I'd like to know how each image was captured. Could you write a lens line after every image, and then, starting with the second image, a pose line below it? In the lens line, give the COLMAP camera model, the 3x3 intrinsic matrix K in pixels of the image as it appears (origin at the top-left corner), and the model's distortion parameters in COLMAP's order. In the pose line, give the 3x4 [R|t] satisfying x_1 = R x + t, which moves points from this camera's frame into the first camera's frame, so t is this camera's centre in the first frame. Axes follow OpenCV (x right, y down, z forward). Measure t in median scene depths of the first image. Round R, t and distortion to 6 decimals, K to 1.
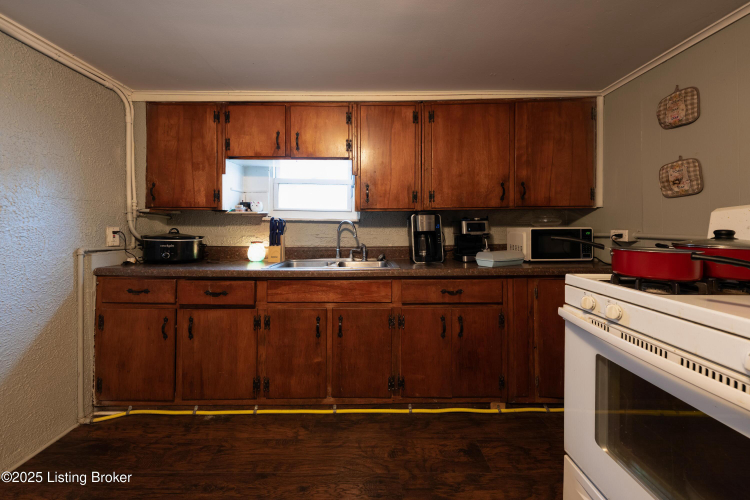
lens RADIAL K [[264.2, 0, 373.4], [0, 264.2, 231.2], [0, 0, 1]] dist [-0.001645, -0.000069]
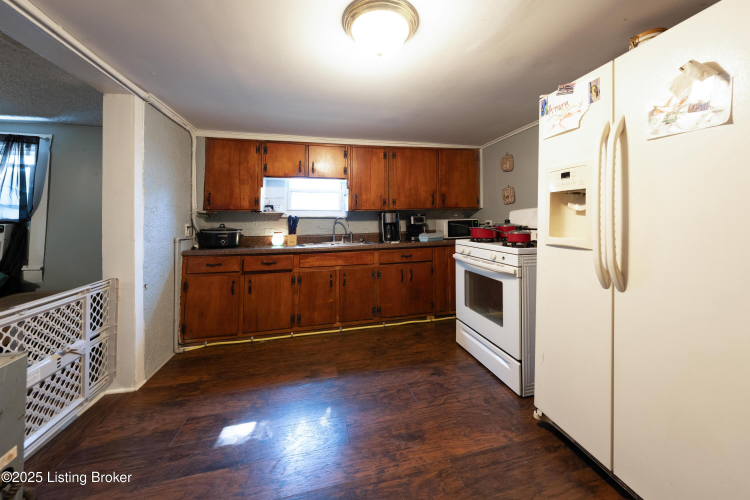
lens RADIAL K [[281.6, 0, 372.4], [0, 281.6, 248.9], [0, 0, 1]] dist [0.000716, 0.000072]
pose [[0.976654, -0.037275, 0.211560, -0.317805], [0.019343, 0.996090, 0.086205, 0.009386], [-0.213946, -0.080100, 0.973556, -0.777400]]
